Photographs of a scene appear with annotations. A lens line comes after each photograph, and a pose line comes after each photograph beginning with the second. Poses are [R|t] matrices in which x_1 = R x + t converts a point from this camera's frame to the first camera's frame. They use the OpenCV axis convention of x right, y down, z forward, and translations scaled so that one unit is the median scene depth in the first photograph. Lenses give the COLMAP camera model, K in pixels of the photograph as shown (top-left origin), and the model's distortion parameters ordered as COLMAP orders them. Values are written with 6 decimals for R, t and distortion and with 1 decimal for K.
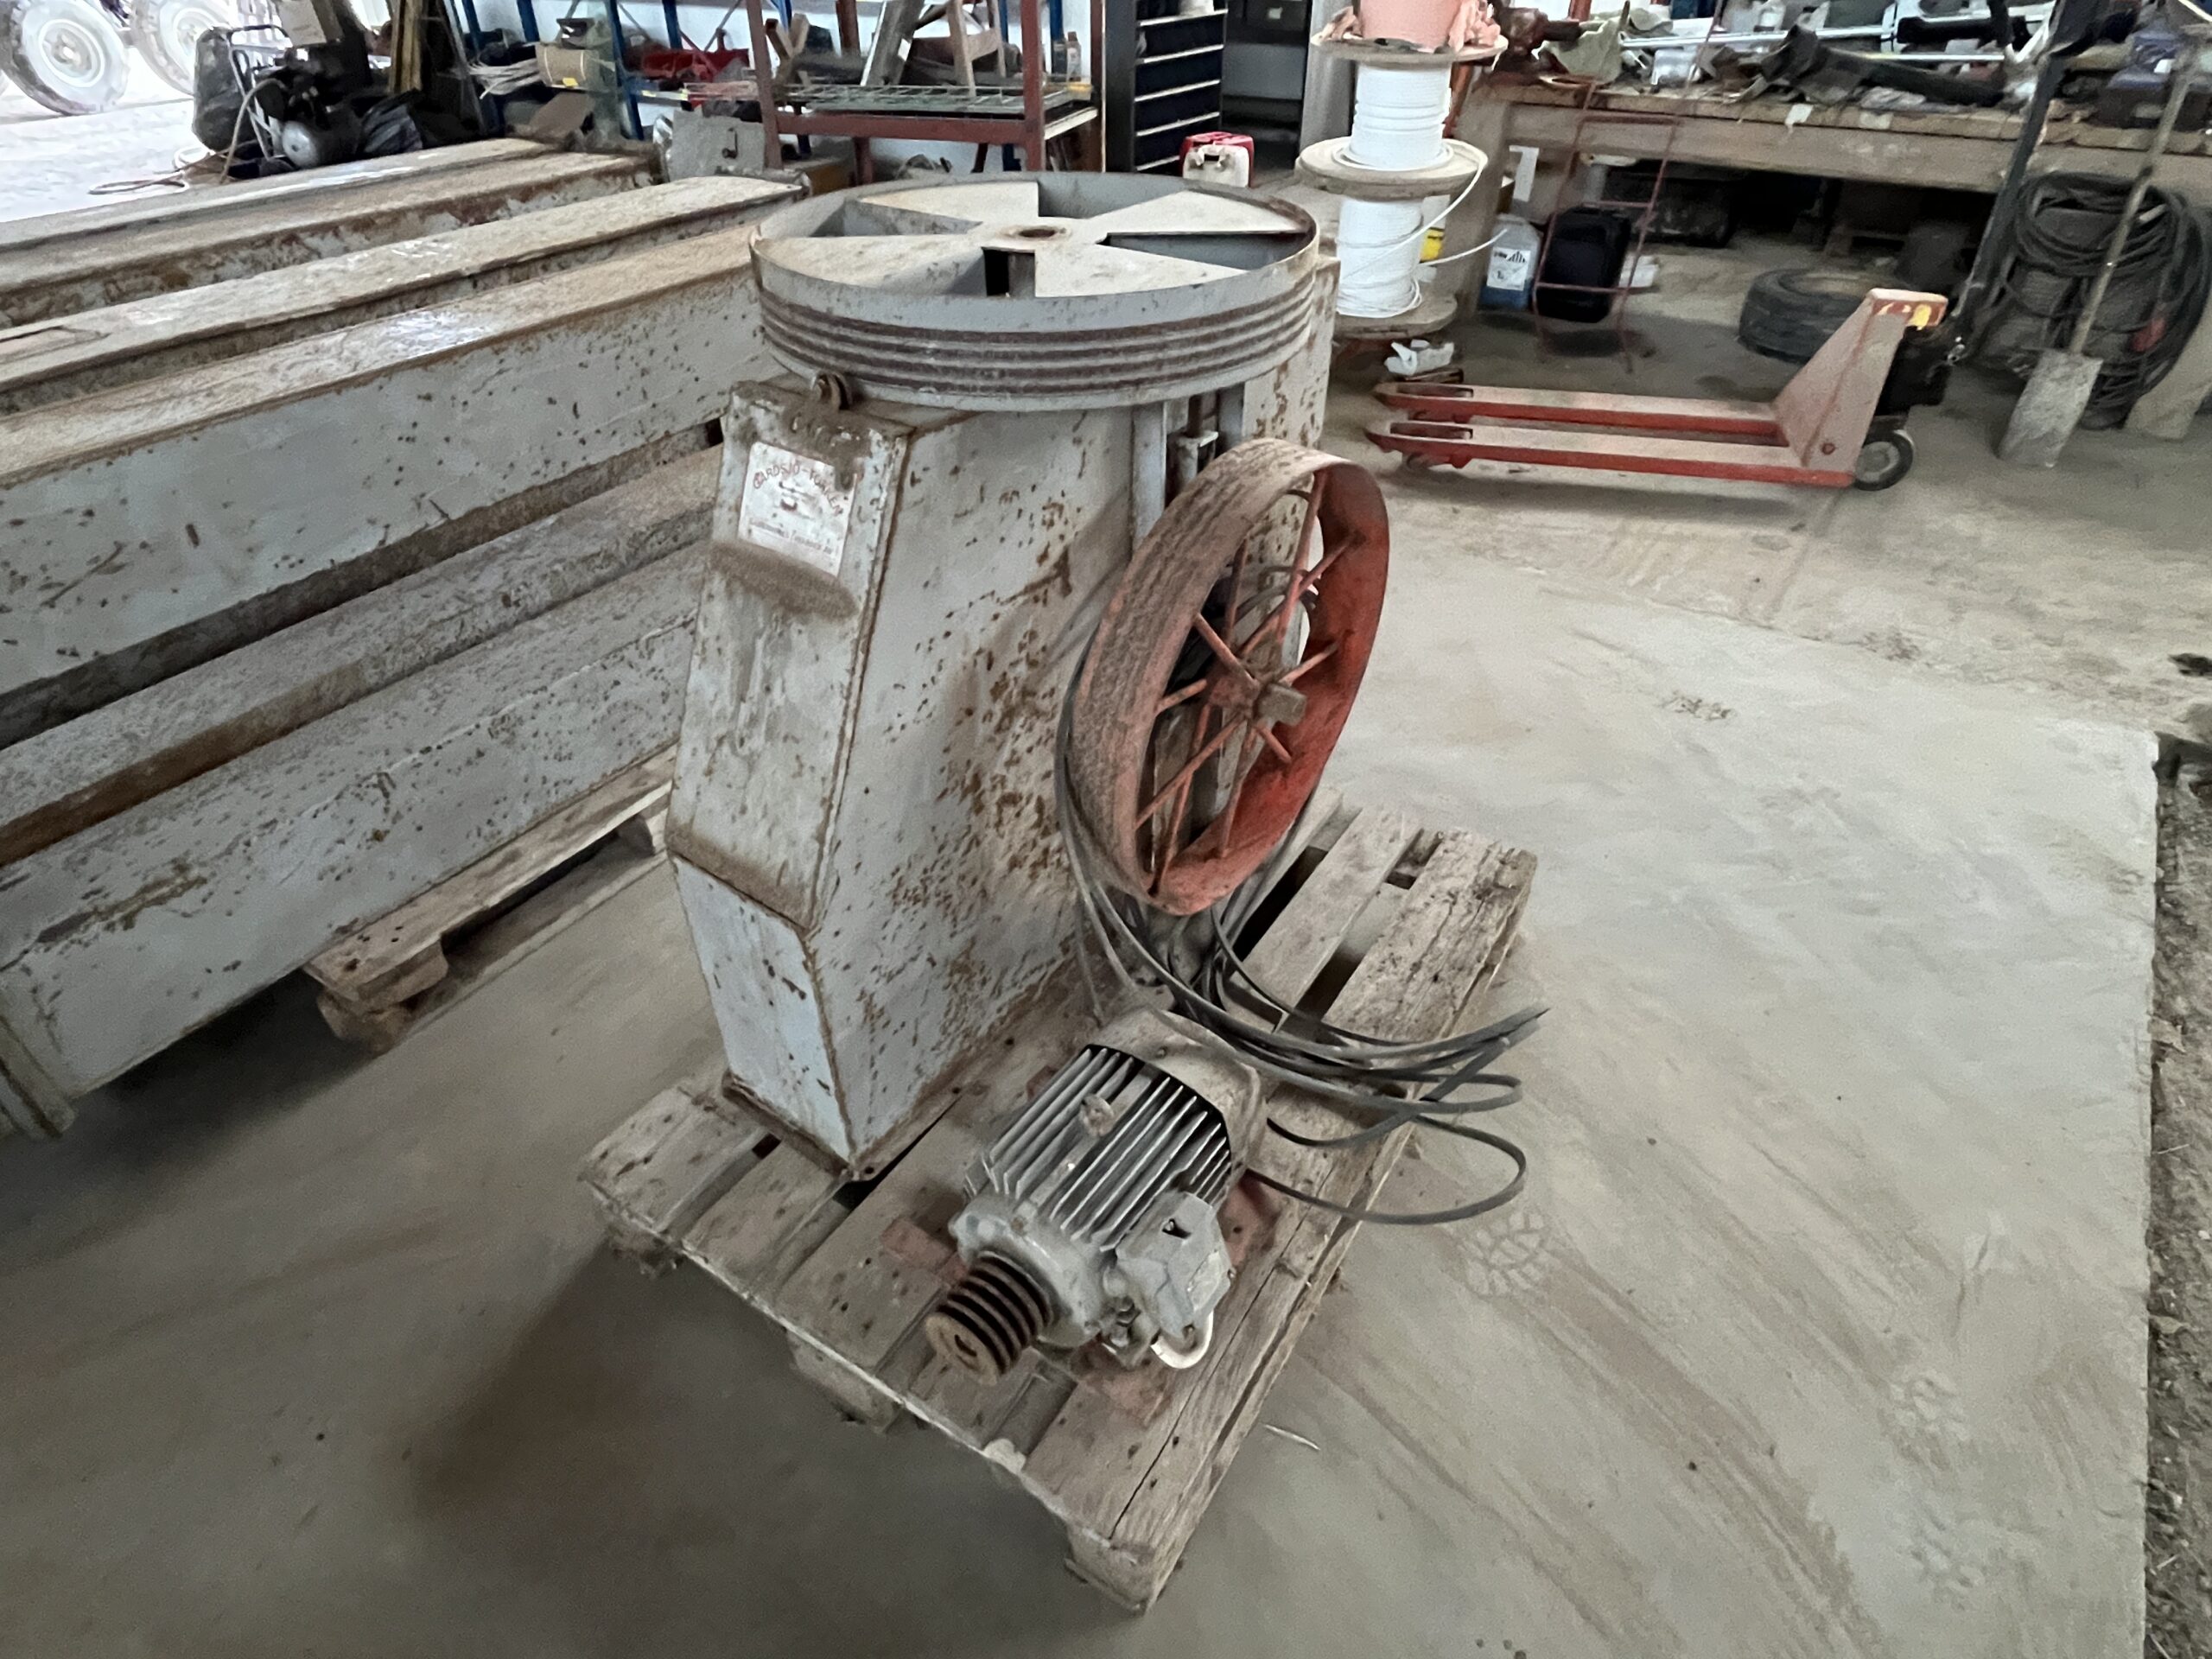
lens RADIAL K [[1219.3, 0, 1093.7], [0, 1219.3, 822.8], [0, 0, 1]] dist [-0.002169, 0.000710]
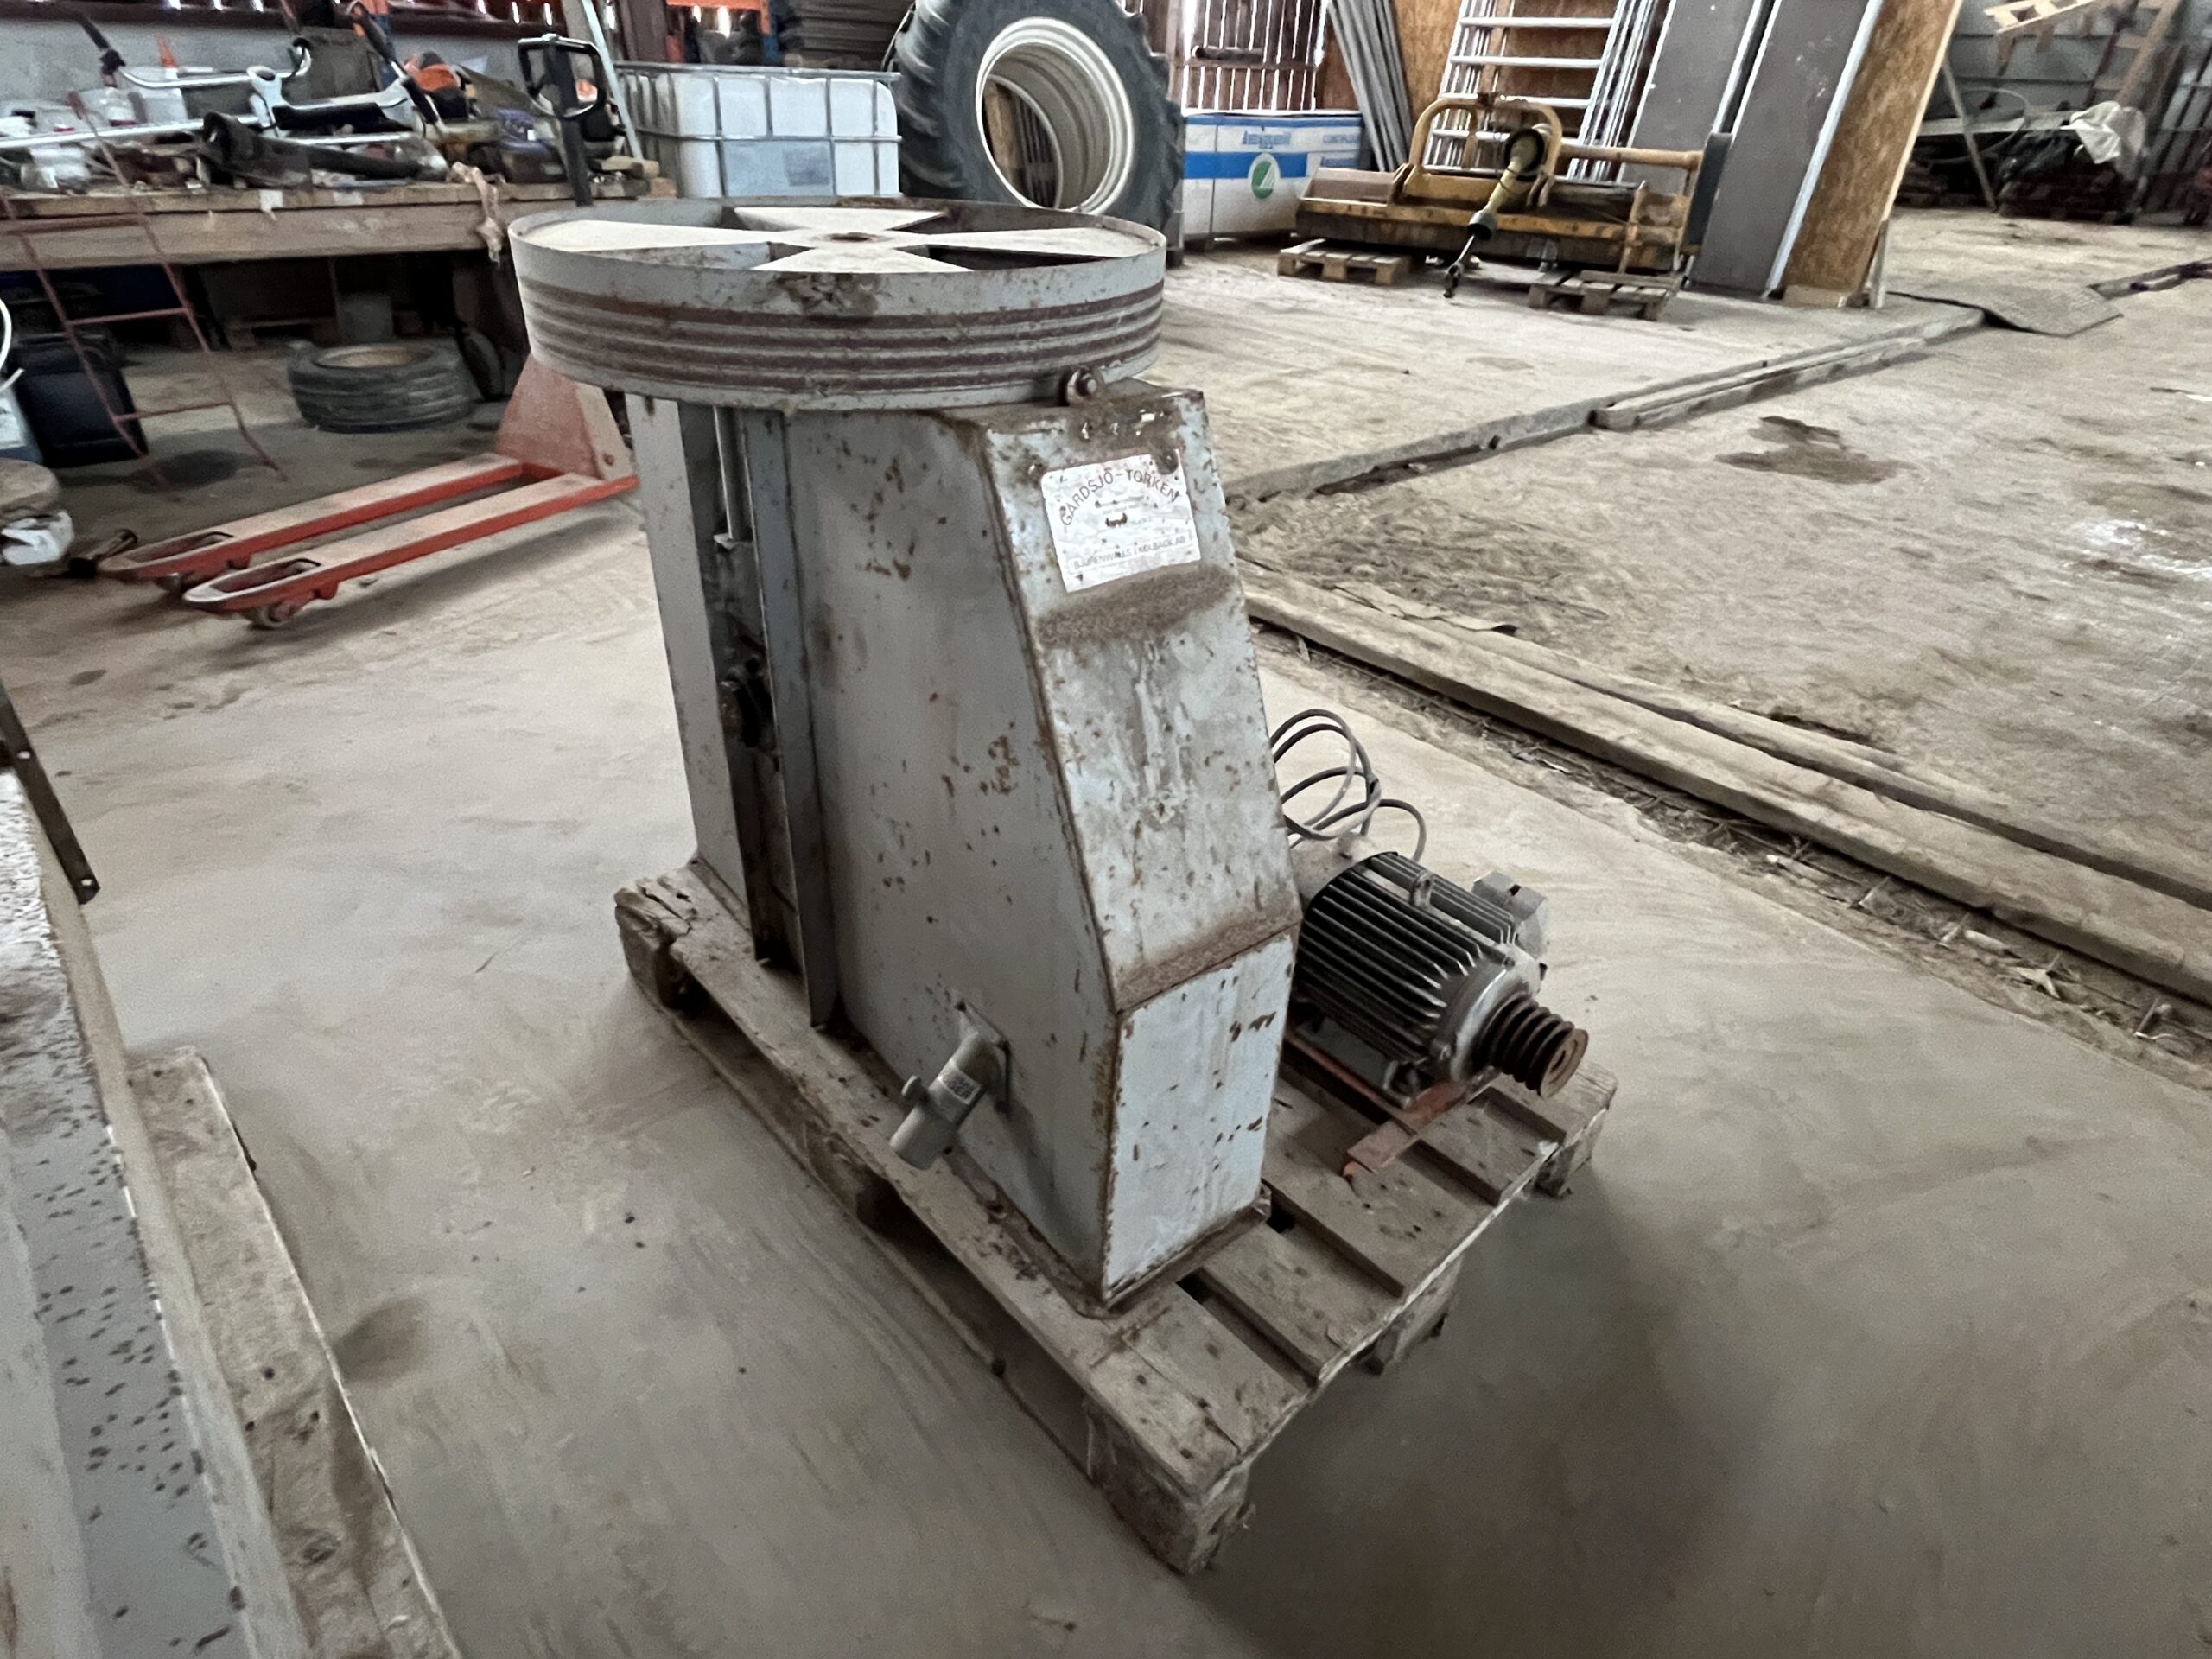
lens RADIAL K [[1219.3, 0, 1093.7], [0, 1219.3, 822.8], [0, 0, 1]] dist [-0.002169, 0.000710]
pose [[0.249494, -0.497391, 0.830876, -0.705412], [0.561420, 0.773394, 0.294398, -0.234003], [-0.789025, 0.393020, 0.472202, 0.448795]]
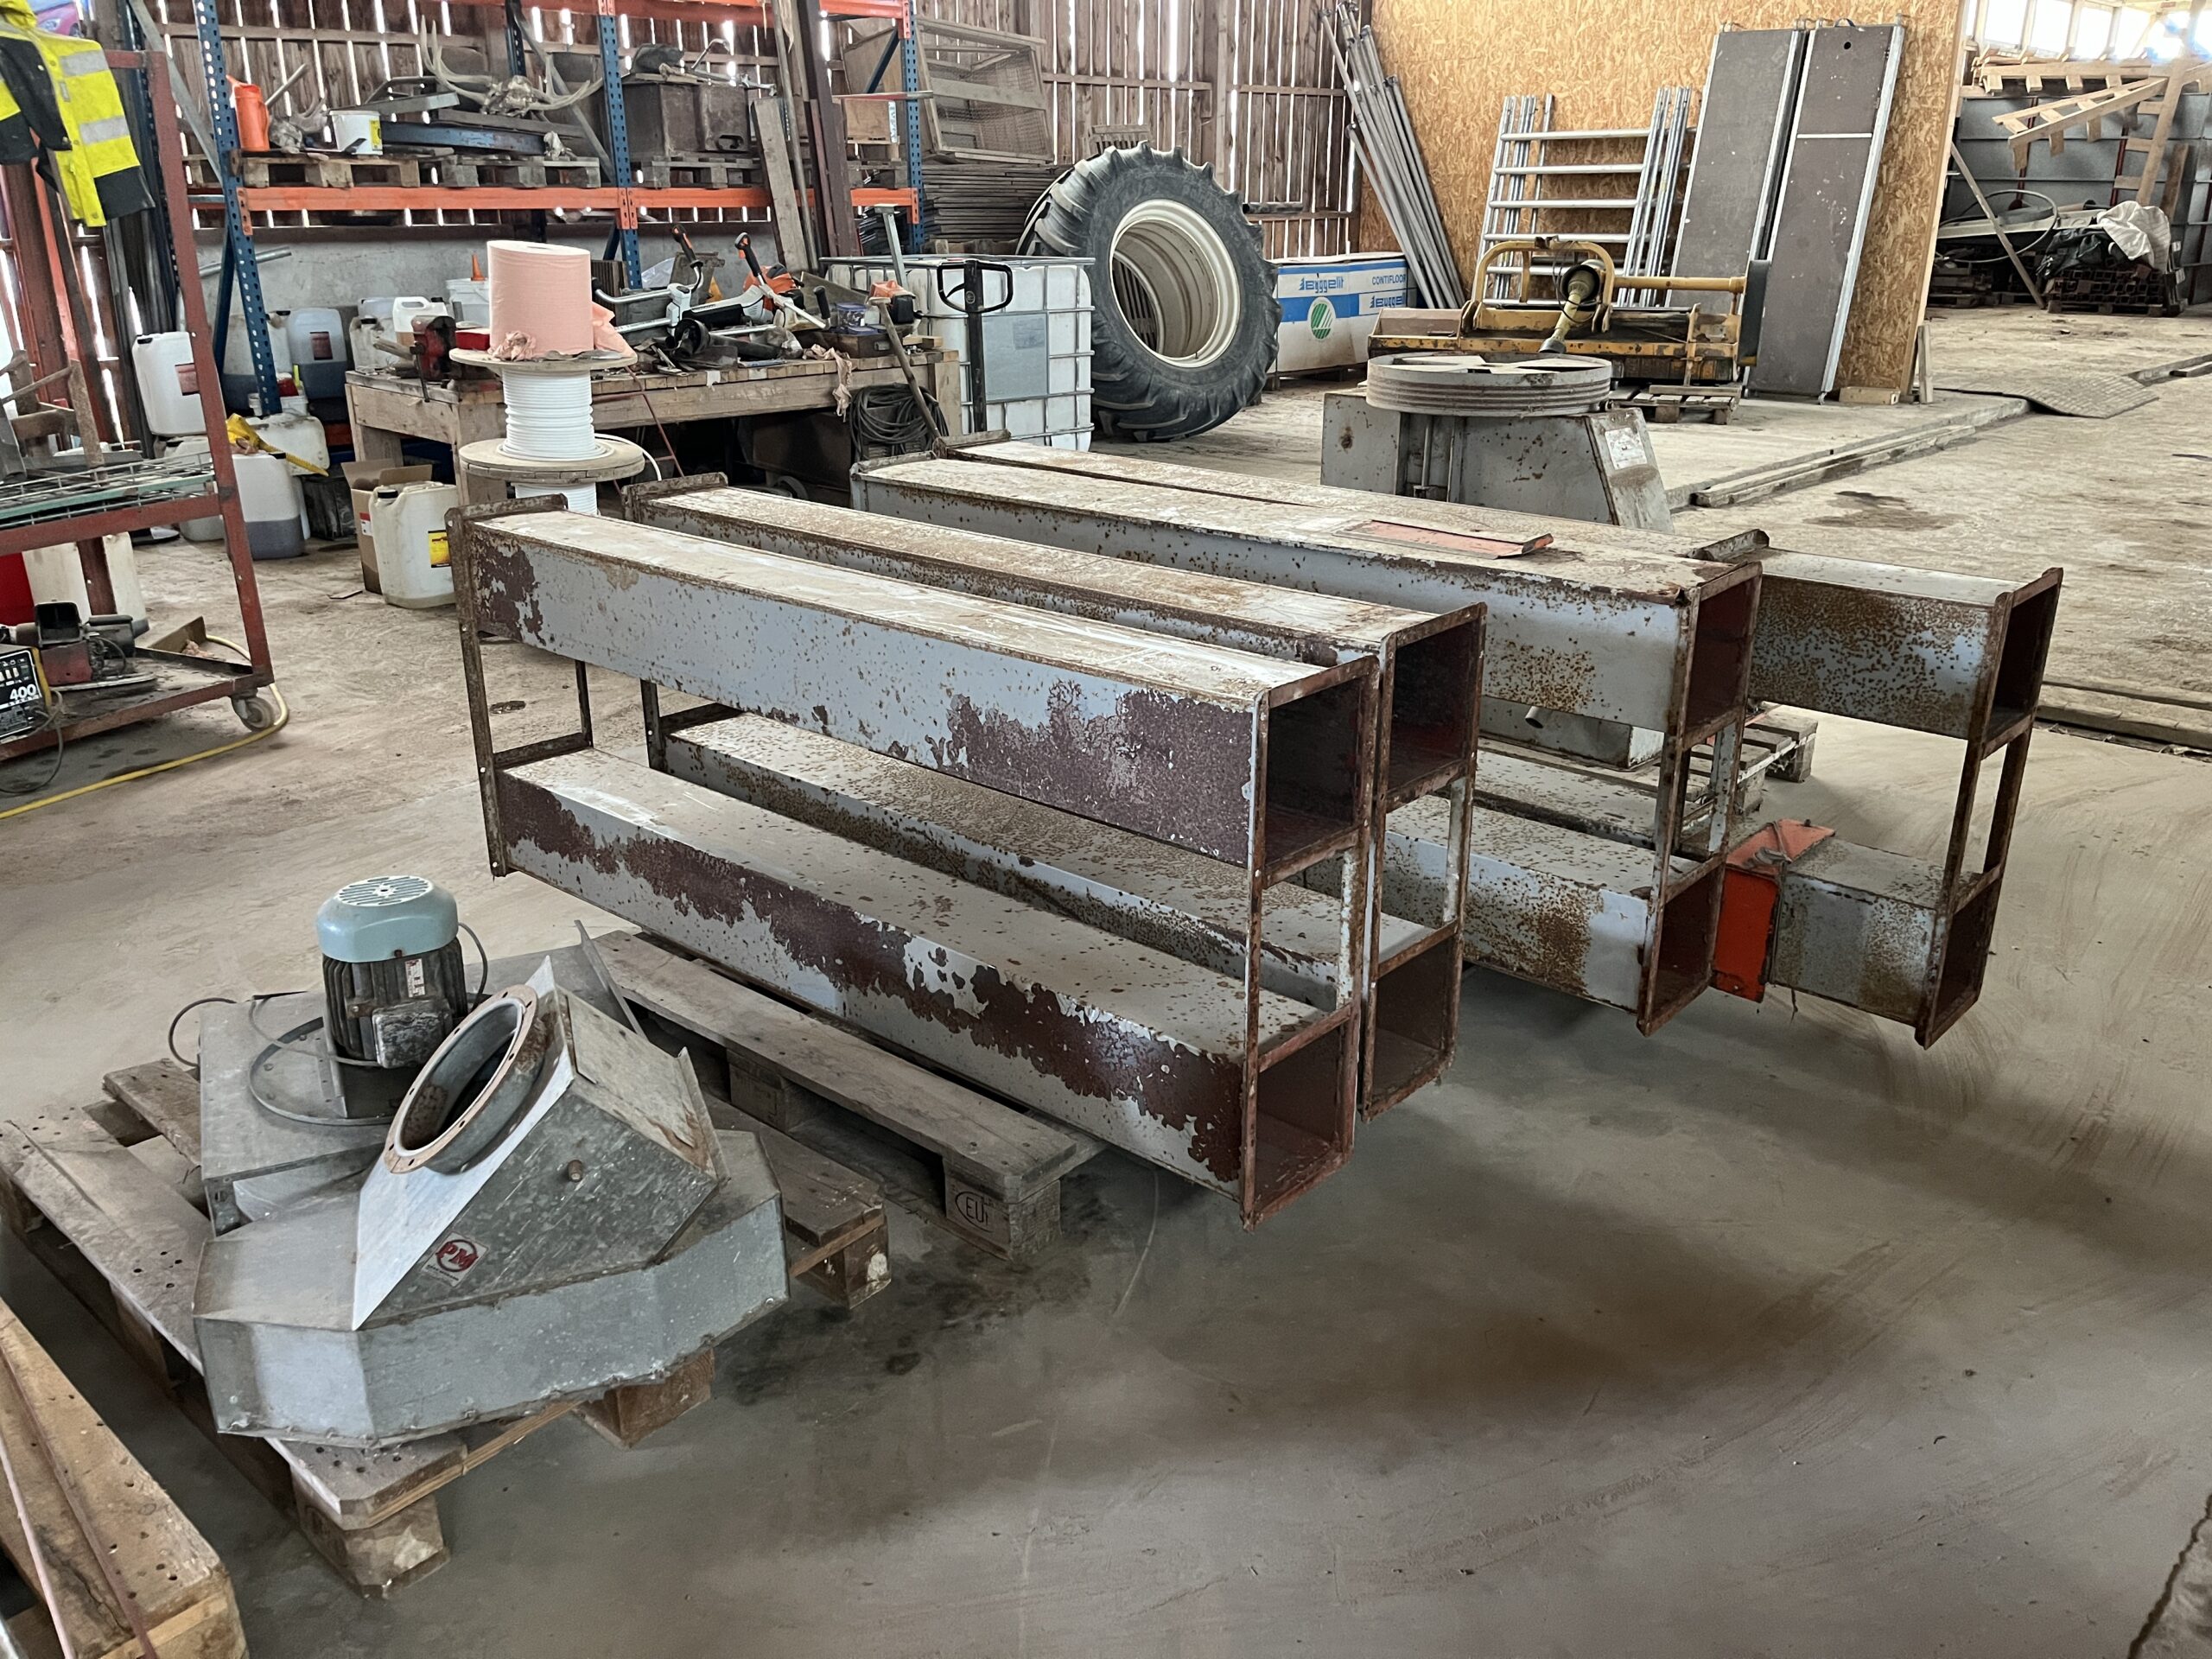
lens RADIAL K [[1674.2, 0, 1103.8], [0, 1674.2, 801.5], [0, 0, 1]] dist [0.074500, -0.101748]
pose [[0.167746, -0.329952, 0.928974, -2.549186], [0.604458, 0.778834, 0.167478, -0.603157], [-0.778776, 0.533432, 0.330088, 0.697844]]
